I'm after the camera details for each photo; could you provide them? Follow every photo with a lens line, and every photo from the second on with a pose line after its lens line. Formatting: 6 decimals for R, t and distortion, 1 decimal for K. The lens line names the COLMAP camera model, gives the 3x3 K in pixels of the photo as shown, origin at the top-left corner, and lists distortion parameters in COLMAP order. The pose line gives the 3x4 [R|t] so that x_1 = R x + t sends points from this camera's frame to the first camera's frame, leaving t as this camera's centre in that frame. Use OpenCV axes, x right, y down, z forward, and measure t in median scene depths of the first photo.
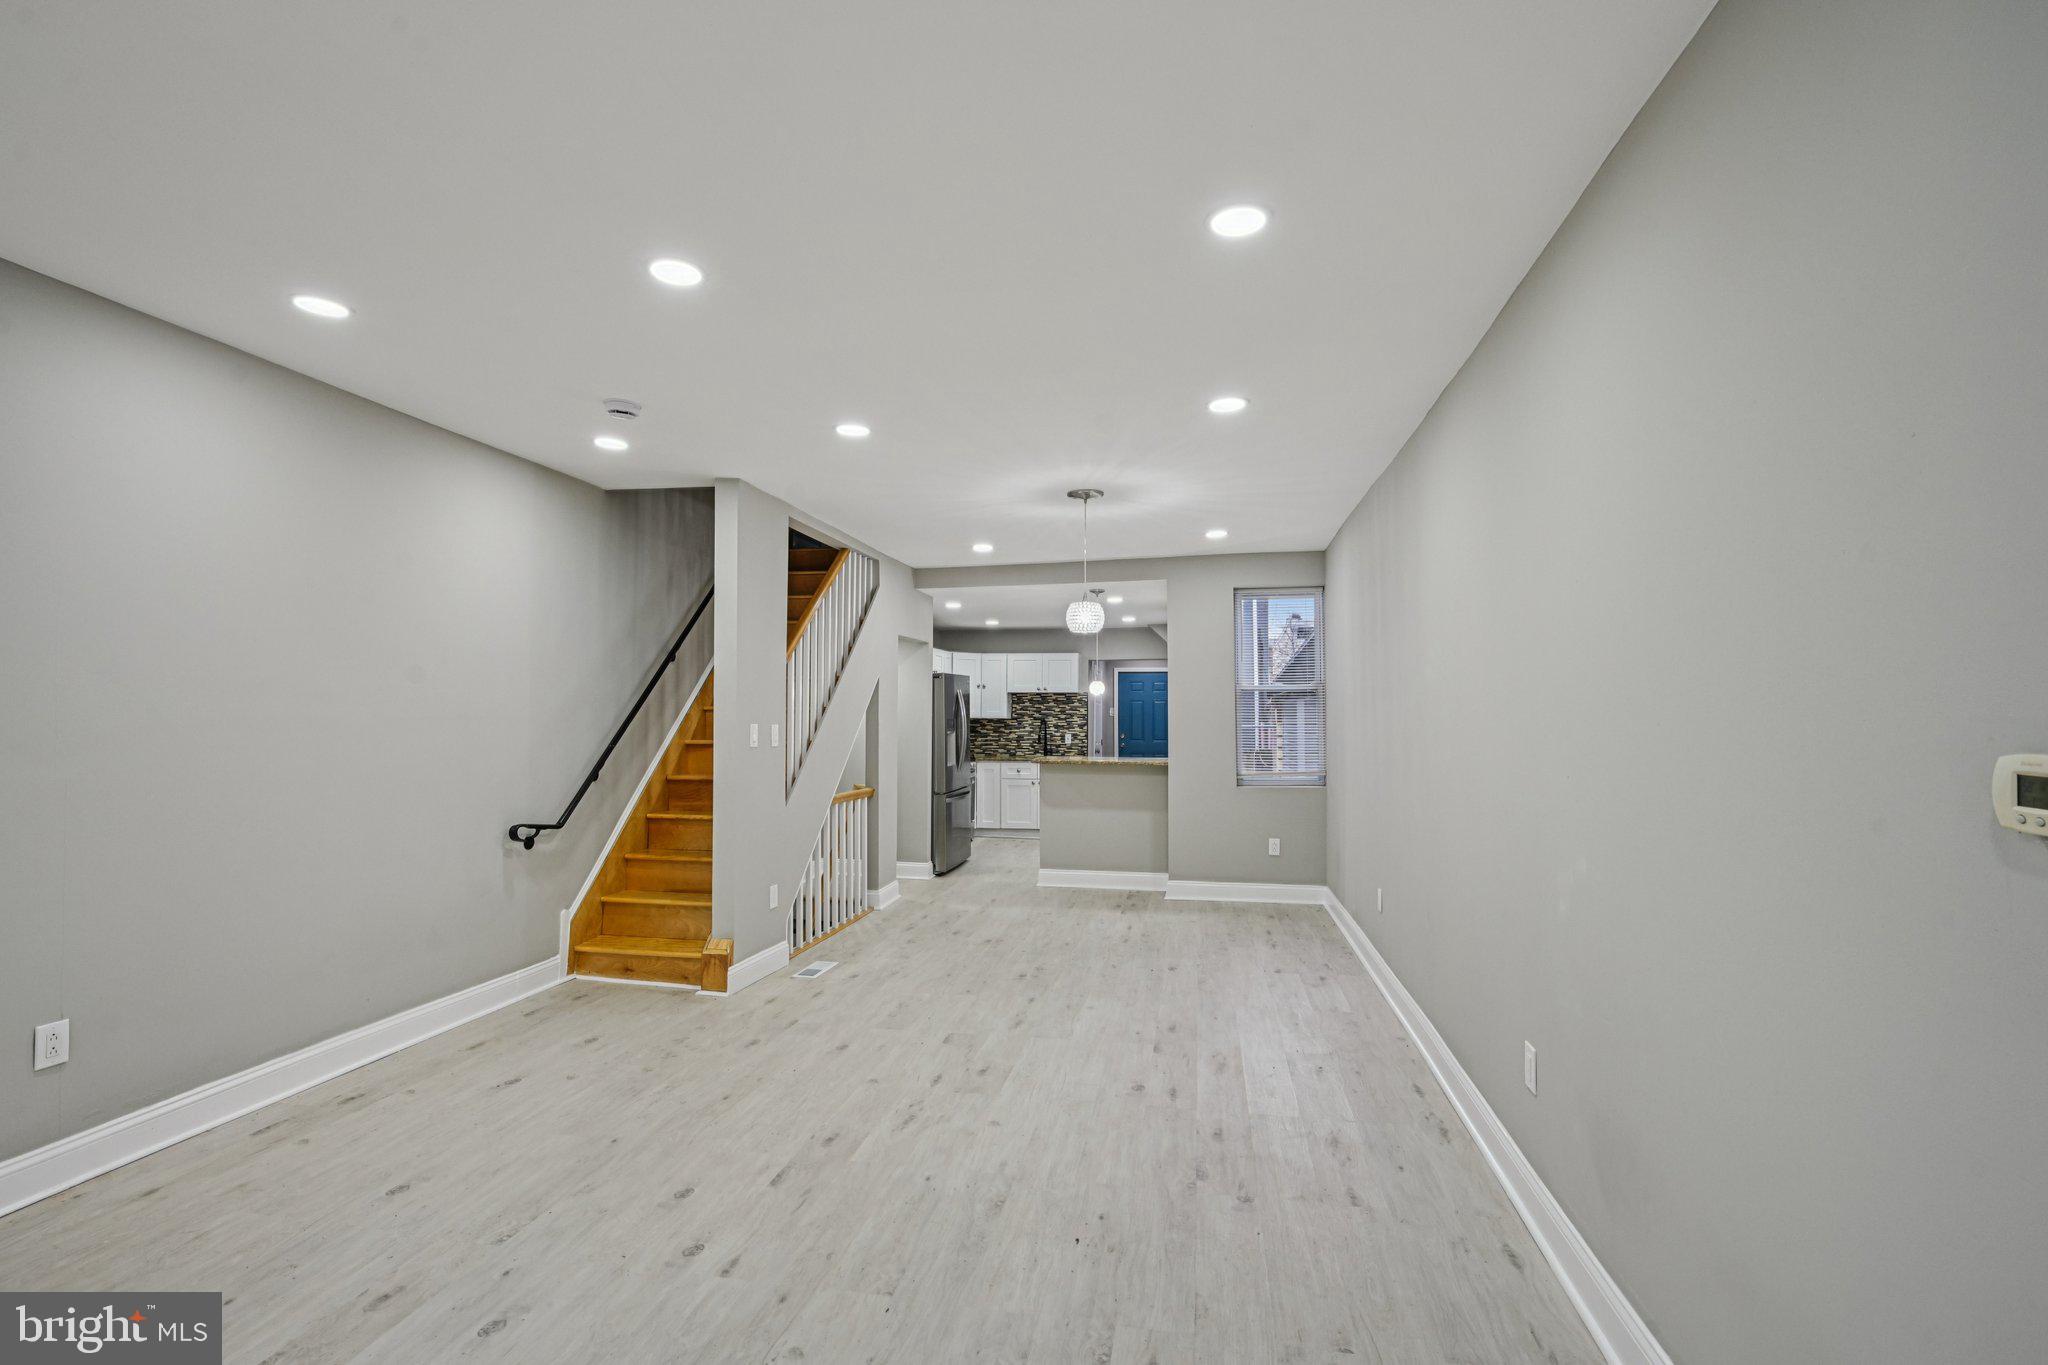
lens RADIAL K [[931.9, 0, 1024.8], [0, 931.9, 714.6], [0, 0, 1]] dist [-0.001762, 0.000146]
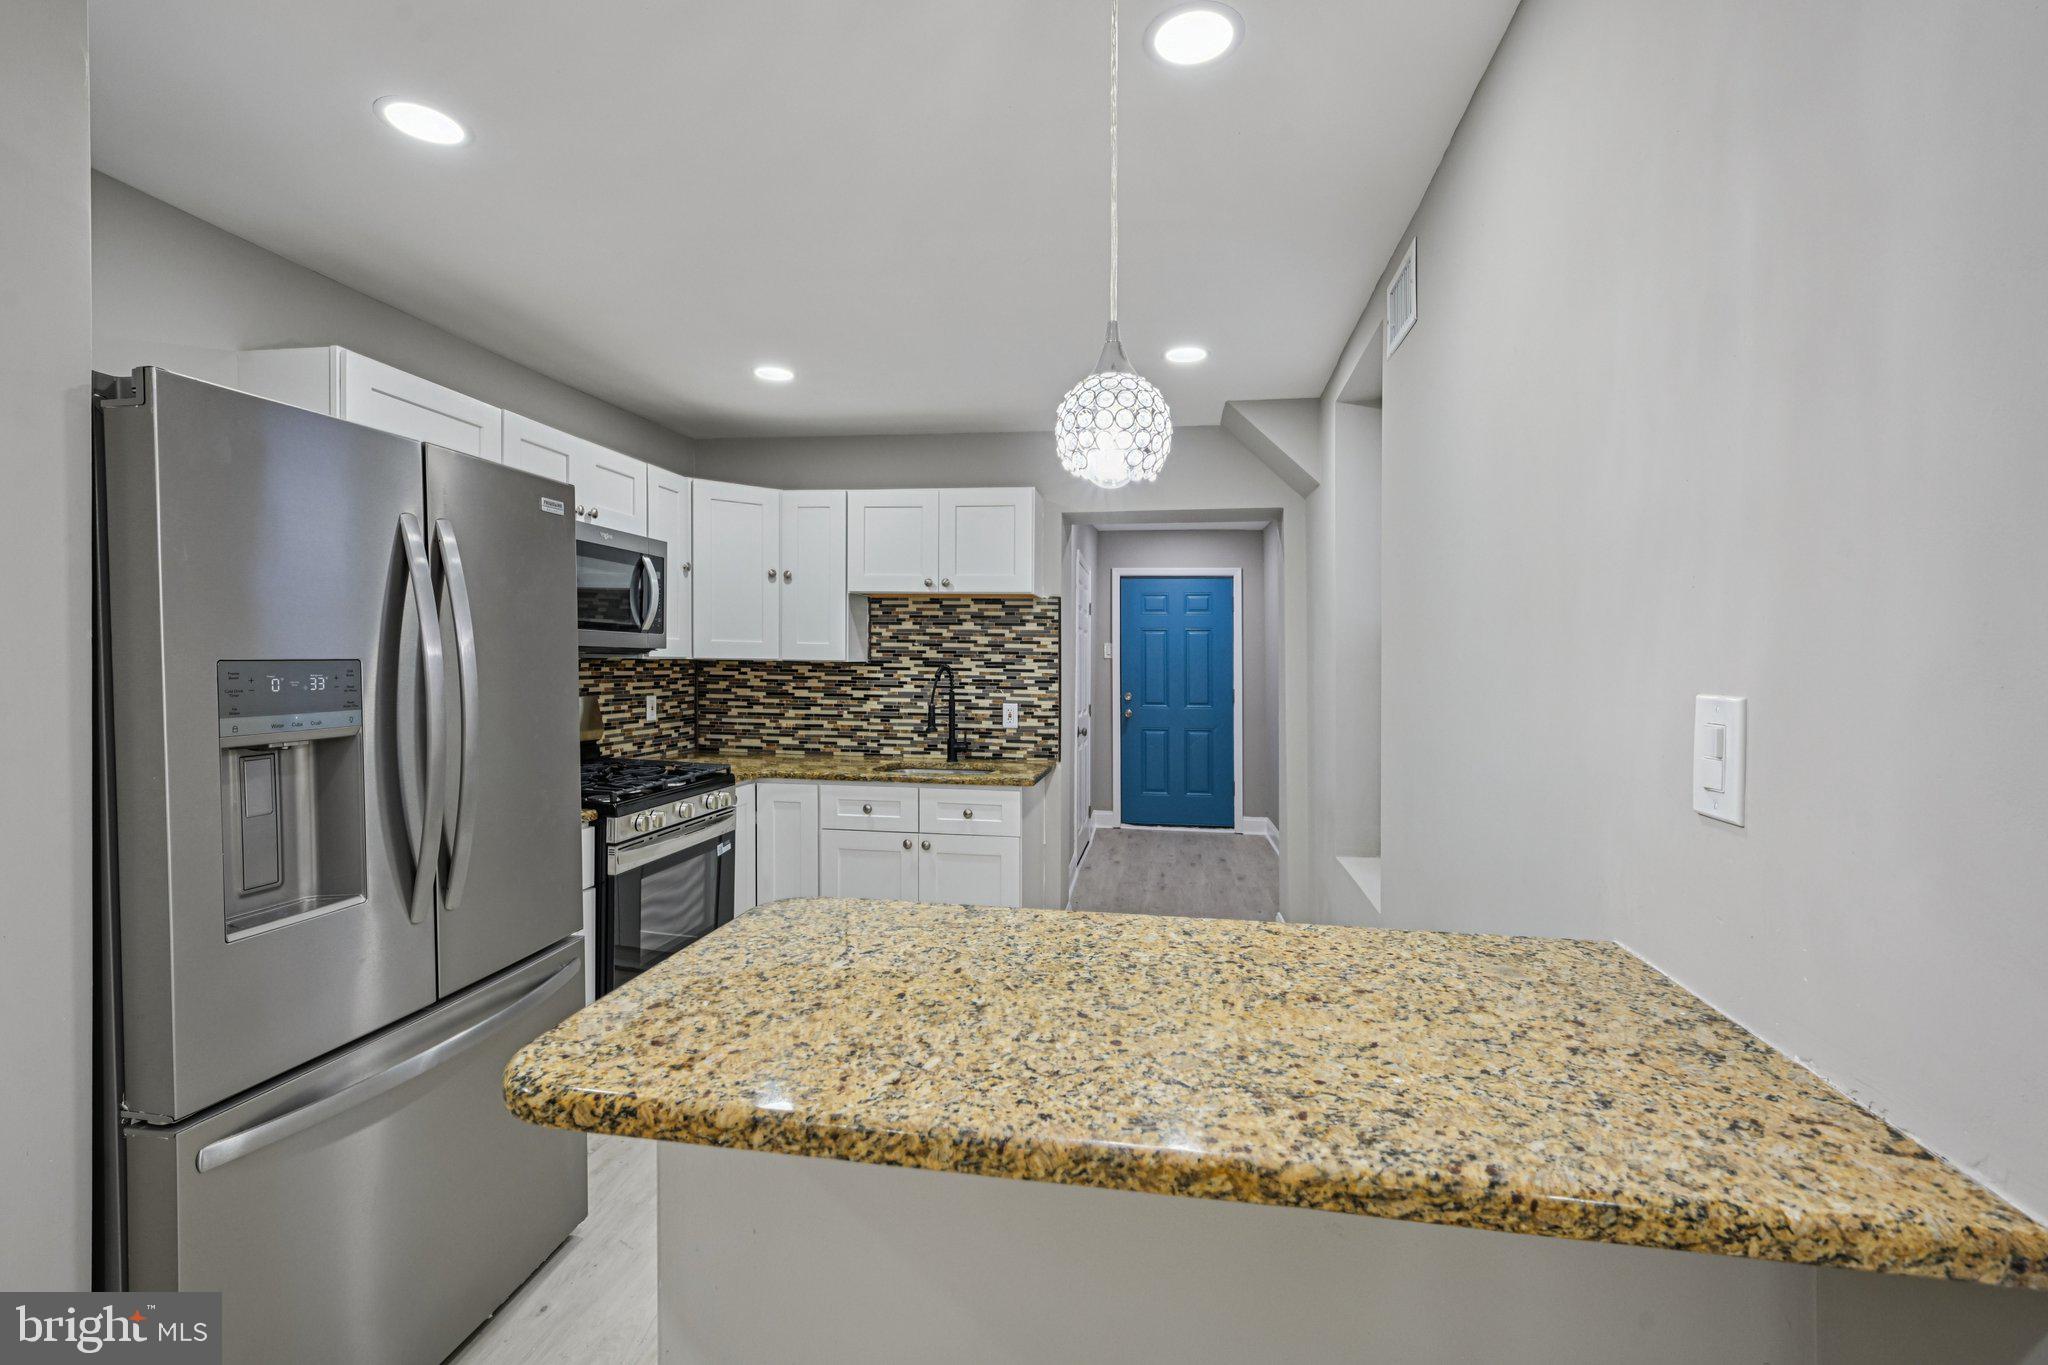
lens RADIAL K [[916.4, 0, 1016.8], [0, 916.4, 700.3], [0, 0, 1]] dist [-0.000523, -0.000196]
pose [[0.999874, 0.007245, 0.014093, 0.070554], [-0.007896, 0.998877, 0.046713, 0.002835], [-0.013738, -0.046818, 0.998809, 0.991967]]
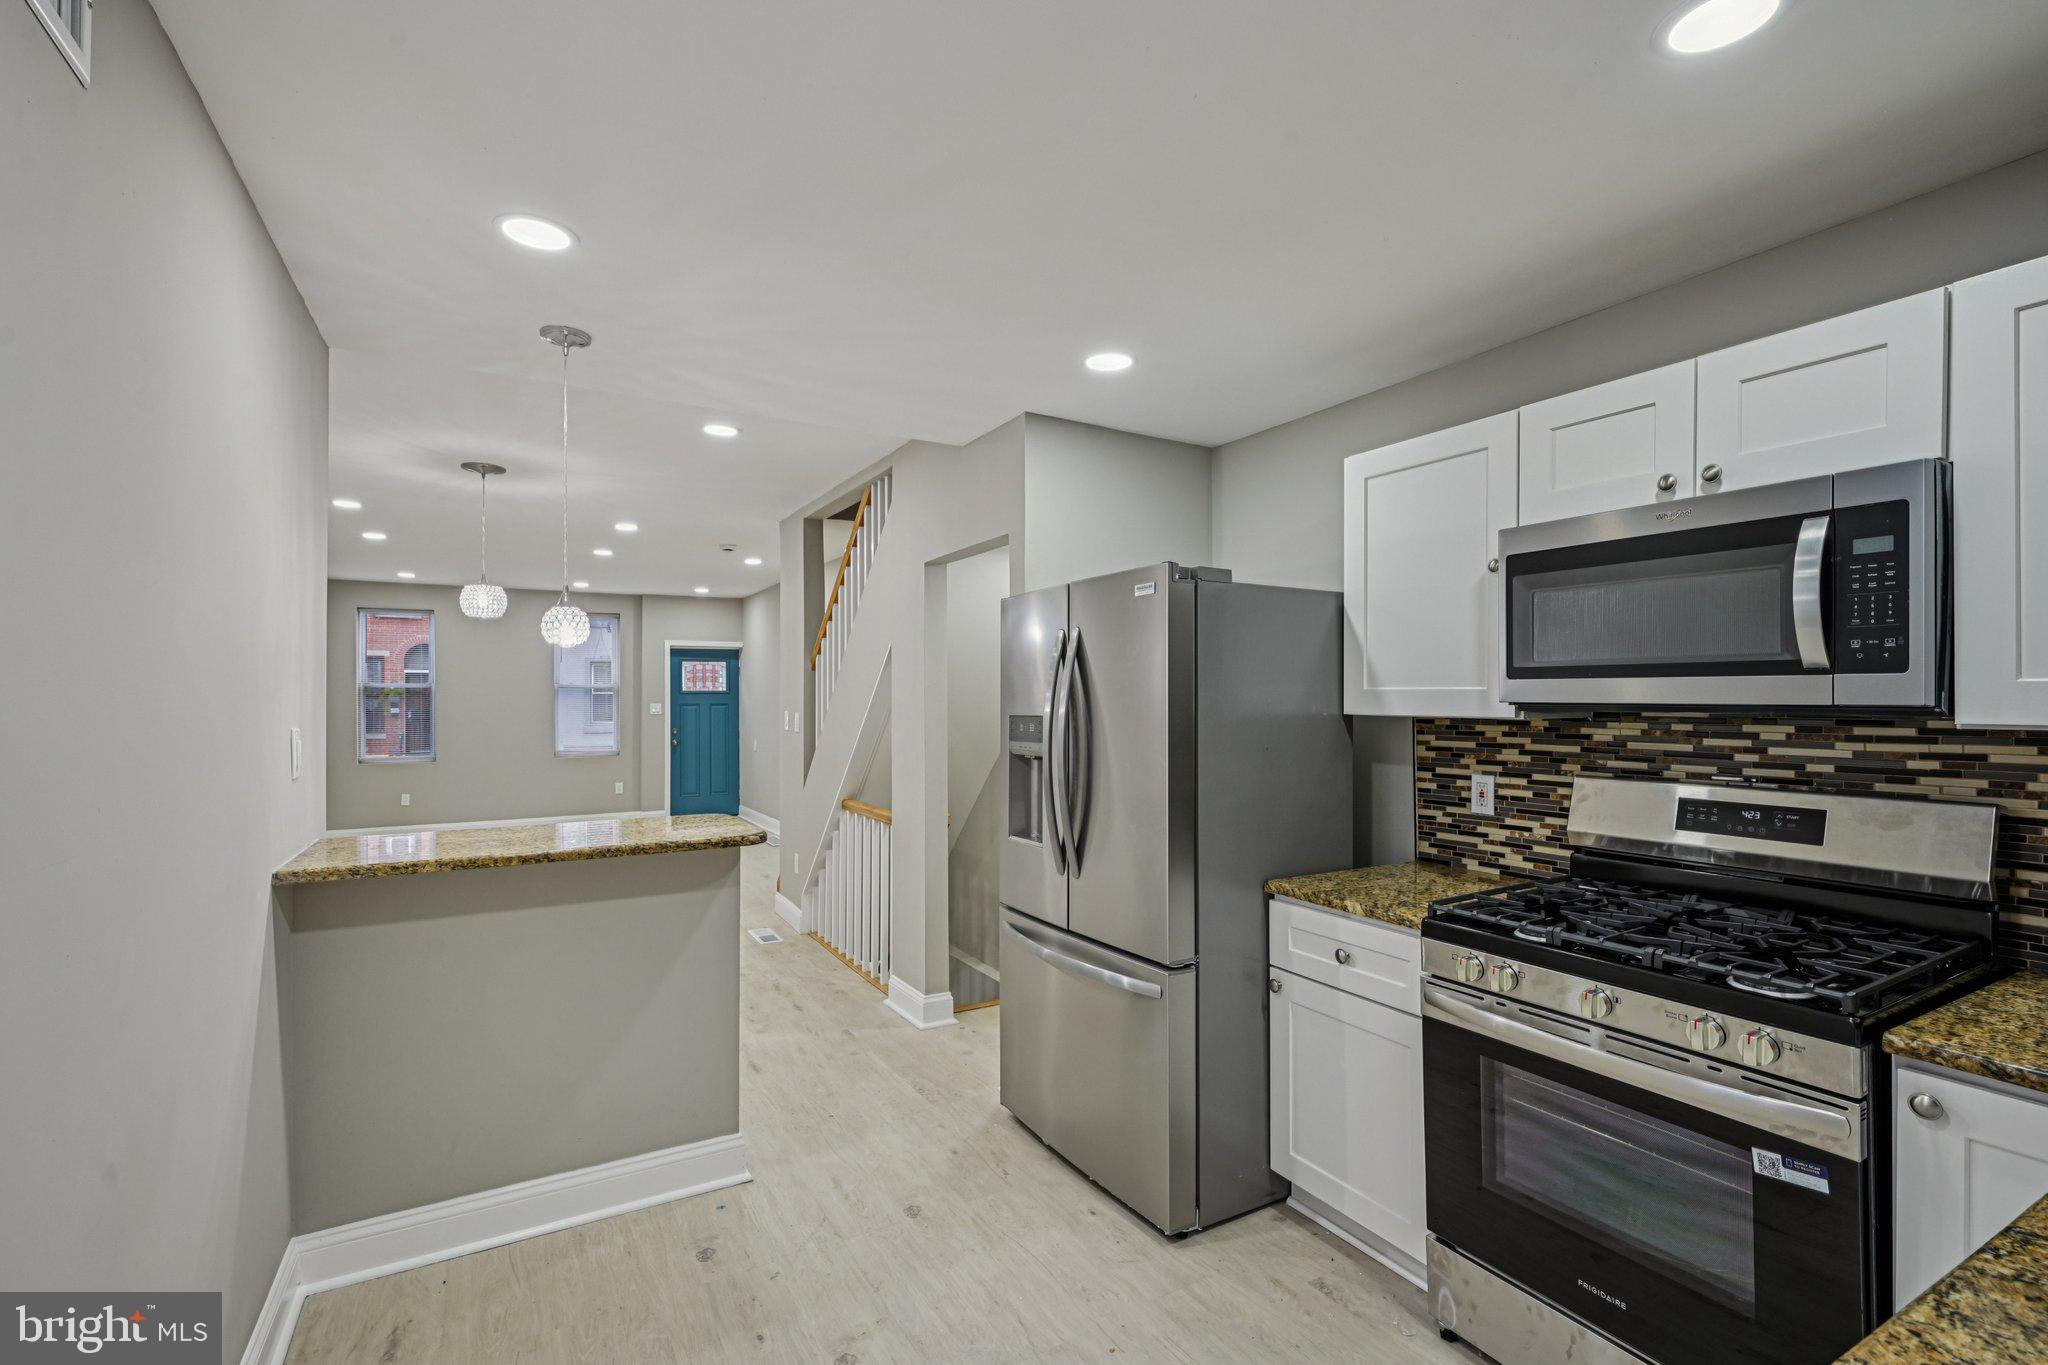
lens RADIAL K [[916.4, 0, 1016.8], [0, 916.4, 700.3], [0, 0, 1]] dist [-0.000523, -0.000196]
pose [[-0.760961, -0.003022, -0.648790, 0.192169], [-0.000331, 0.999991, -0.004270, -0.000680], [0.648797, -0.003035, -0.760955, 1.535035]]
